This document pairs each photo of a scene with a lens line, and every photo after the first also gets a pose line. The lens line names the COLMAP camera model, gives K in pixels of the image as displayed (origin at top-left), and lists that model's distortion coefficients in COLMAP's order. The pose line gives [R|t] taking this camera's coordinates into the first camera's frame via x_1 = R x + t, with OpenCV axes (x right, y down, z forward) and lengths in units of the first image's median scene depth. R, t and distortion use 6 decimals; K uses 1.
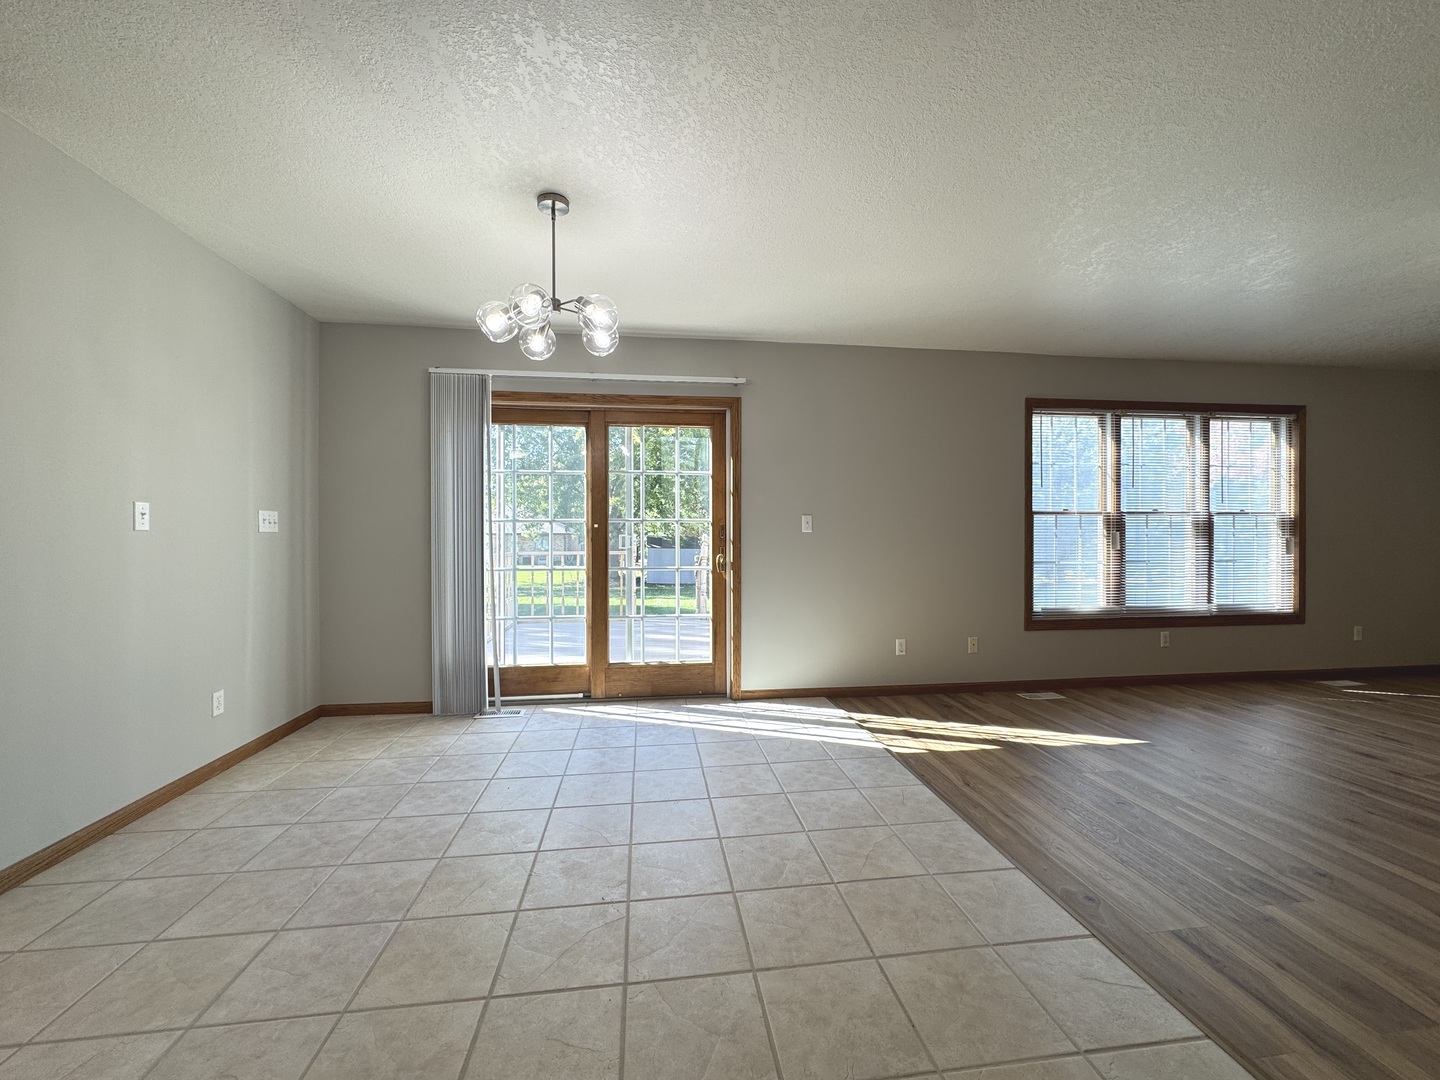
lens RADIAL K [[575.3, 0, 721.4], [0, 575.3, 538.7], [0, 0, 1]] dist [0.000681, -0.000024]
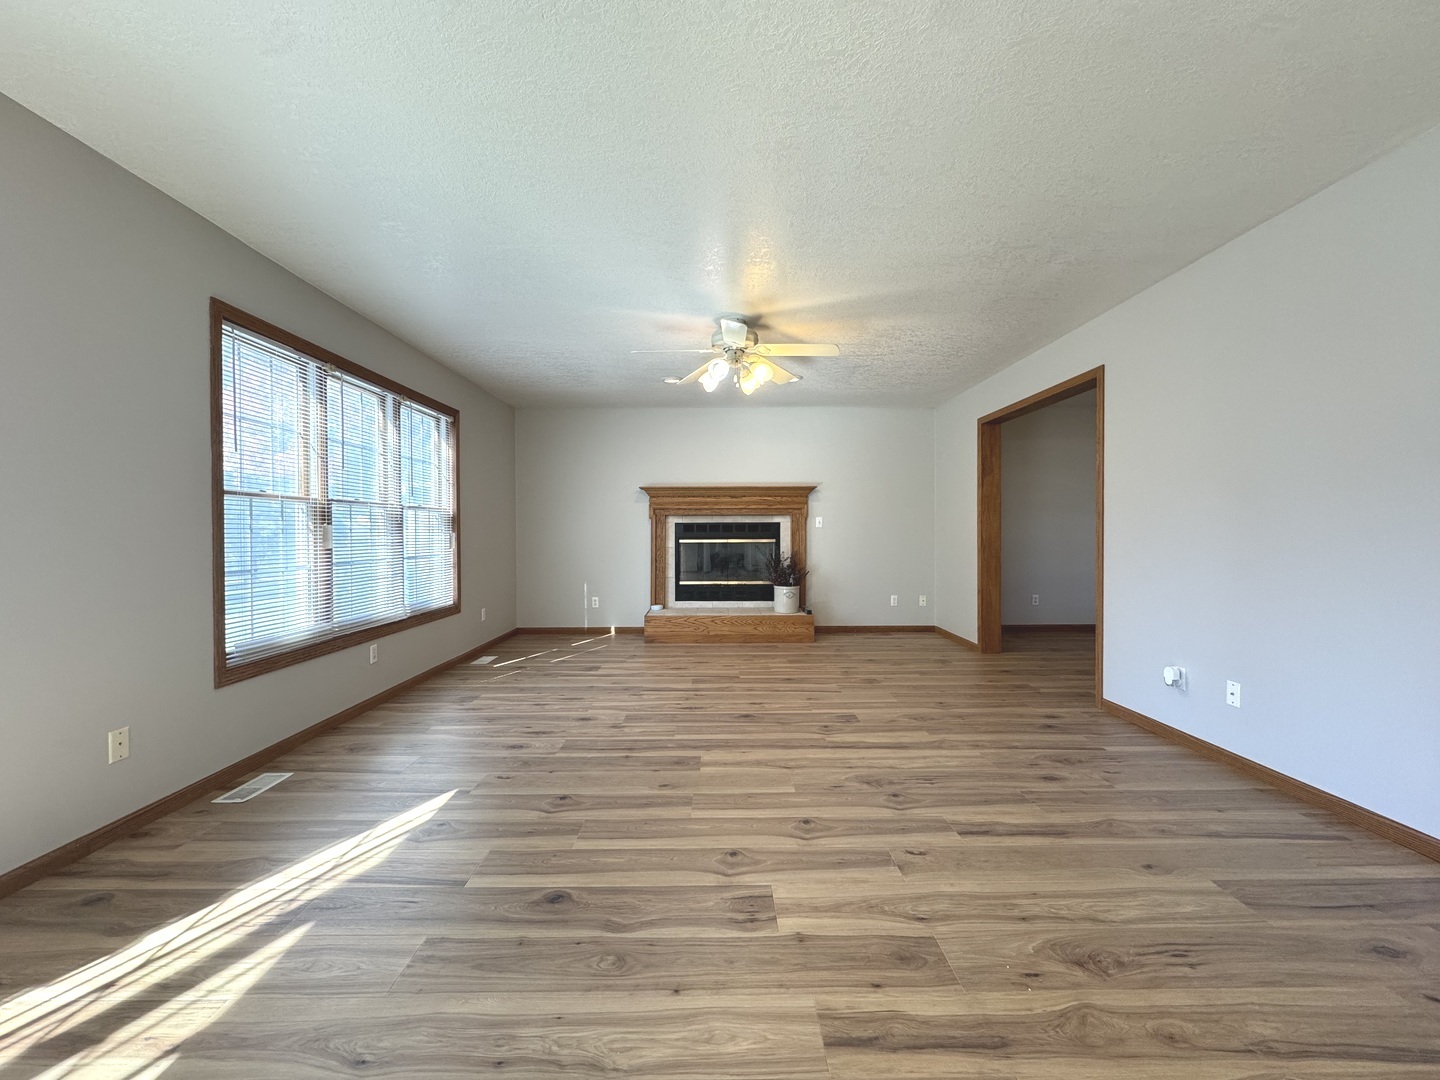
lens RADIAL K [[575.3, 0, 721.4], [0, 575.3, 538.7], [0, 0, 1]] dist [0.000681, -0.000024]
pose [[0.127521, -0.009531, 0.991790, 0.005803], [0.004670, 0.999949, 0.009009, 0.001817], [-0.991825, 0.003483, 0.127559, 0.401887]]
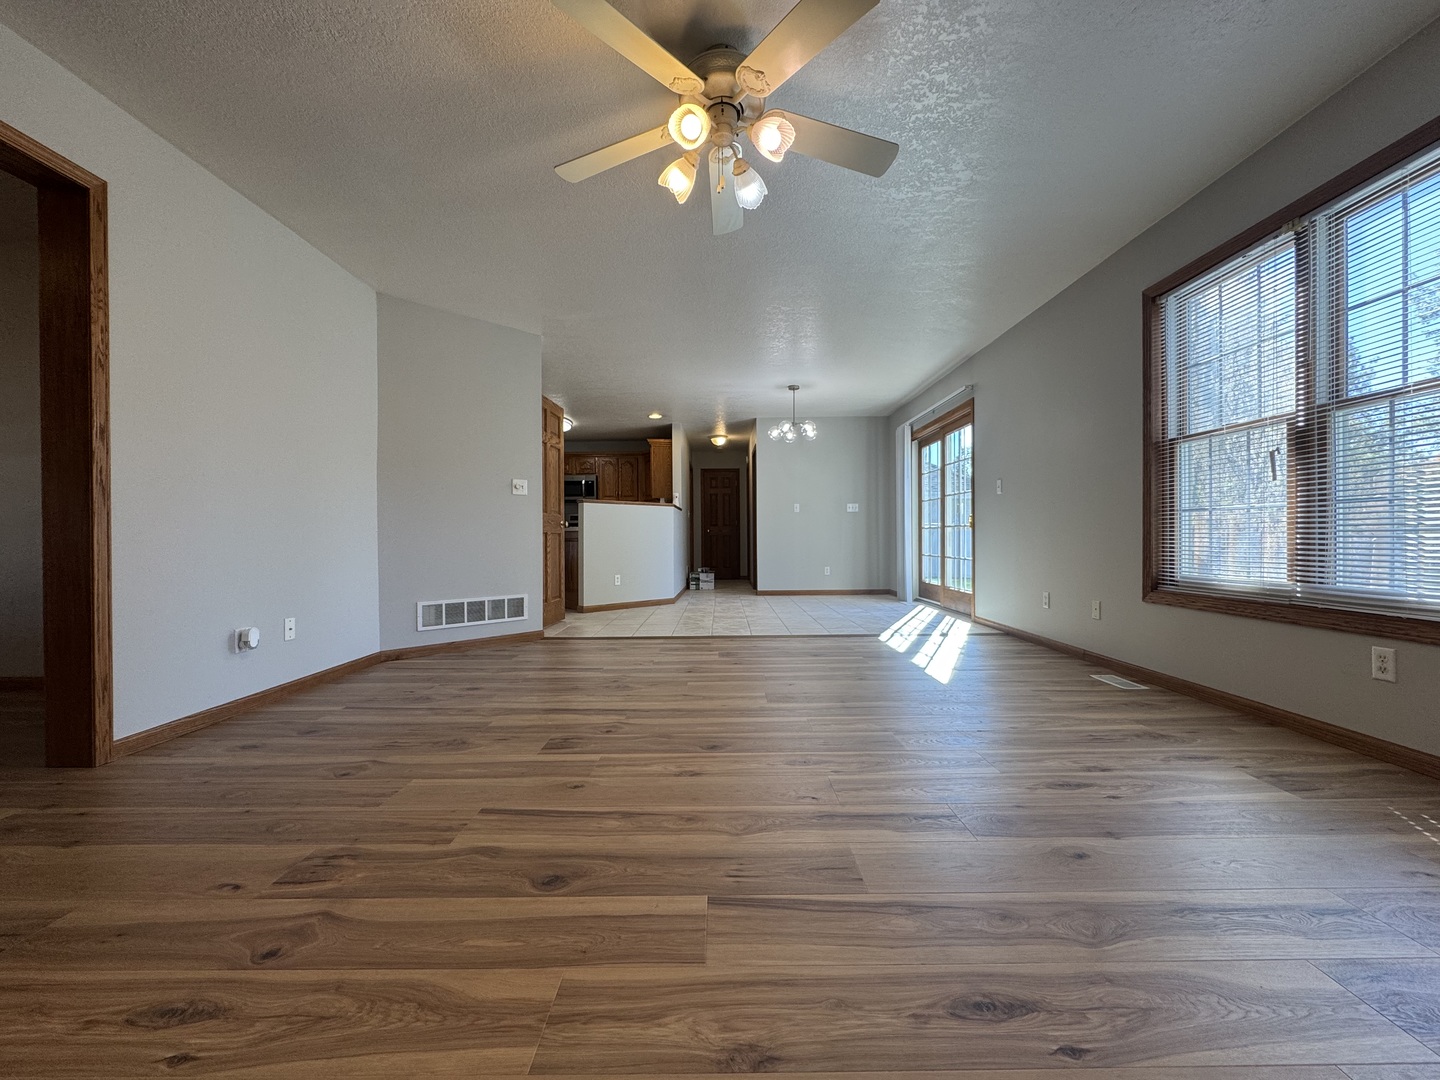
lens RADIAL K [[575.3, 0, 721.4], [0, 575.3, 538.7], [0, 0, 1]] dist [0.000681, -0.000024]
pose [[-0.142398, 0.007166, -0.989784, 1.344331], [0.007152, 0.999955, 0.006211, 0.069686], [0.989784, -0.006194, -0.142443, 0.555701]]
